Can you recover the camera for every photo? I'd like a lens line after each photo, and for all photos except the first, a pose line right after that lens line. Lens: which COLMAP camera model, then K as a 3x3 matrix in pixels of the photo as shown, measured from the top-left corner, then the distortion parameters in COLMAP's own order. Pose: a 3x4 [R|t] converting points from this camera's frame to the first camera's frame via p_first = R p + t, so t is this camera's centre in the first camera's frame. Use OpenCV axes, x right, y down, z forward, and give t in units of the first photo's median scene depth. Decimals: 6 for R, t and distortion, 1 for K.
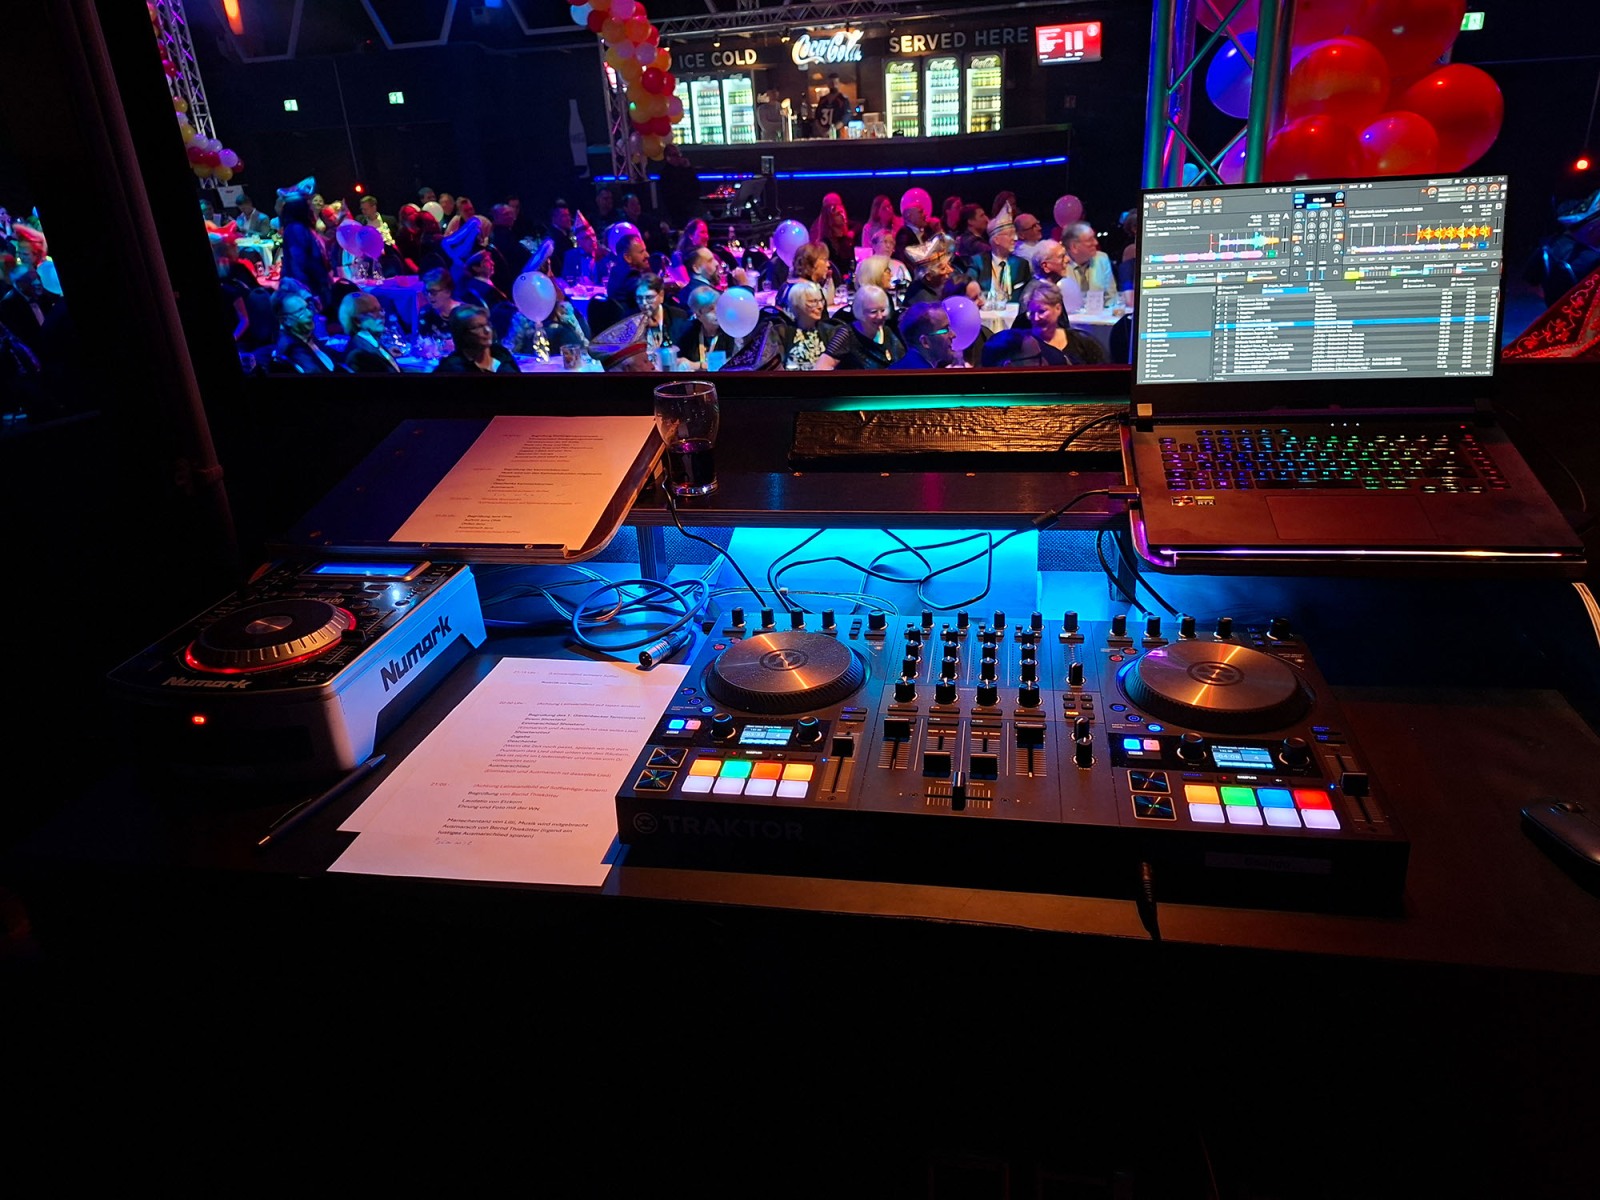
lens RADIAL K [[1143.3, 0, 796.8], [0, 1143.3, 609.3], [0, 0, 1]] dist [0.038695, -0.044628]
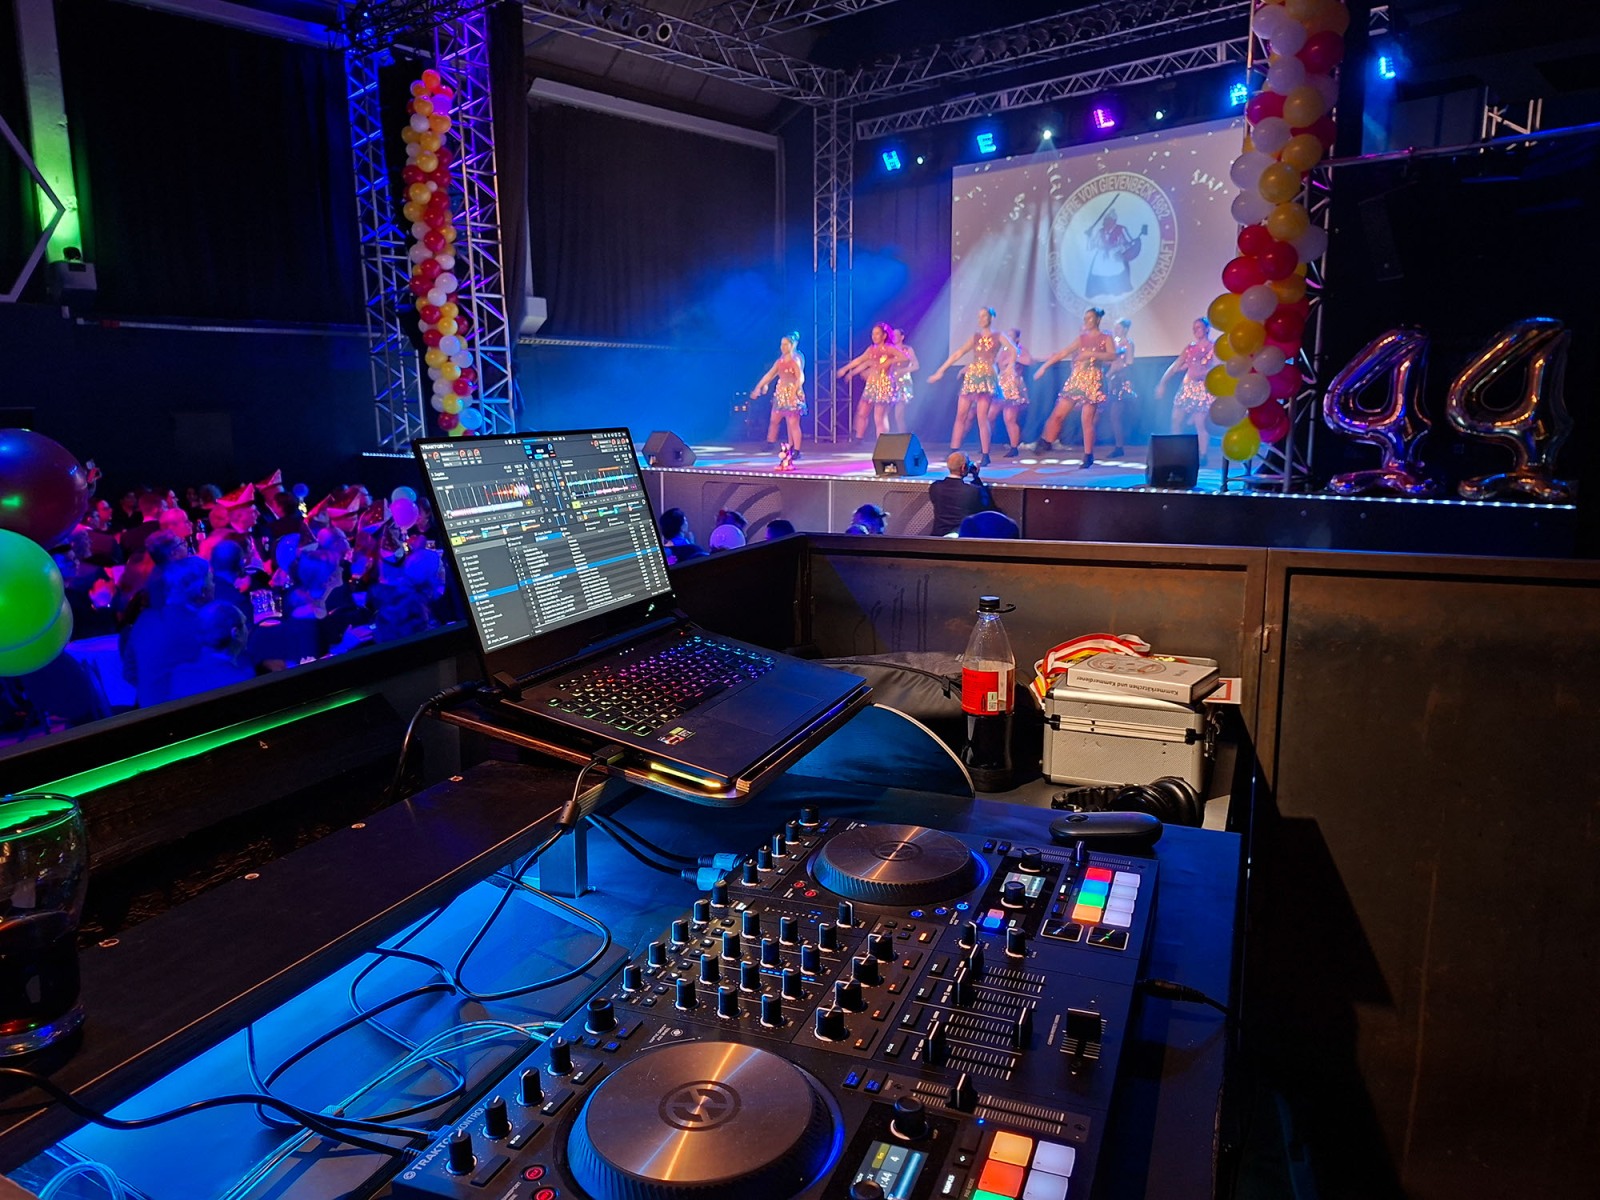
lens RADIAL K [[1143.3, 0, 812.5], [0, 1143.3, 595.3], [0, 0, 1]] dist [0.038695, -0.044628]
pose [[0.158954, -0.108303, 0.981328, -0.506545], [0.389893, 0.920060, 0.038387, -0.181541], [-0.907037, 0.376511, 0.188474, 0.632887]]
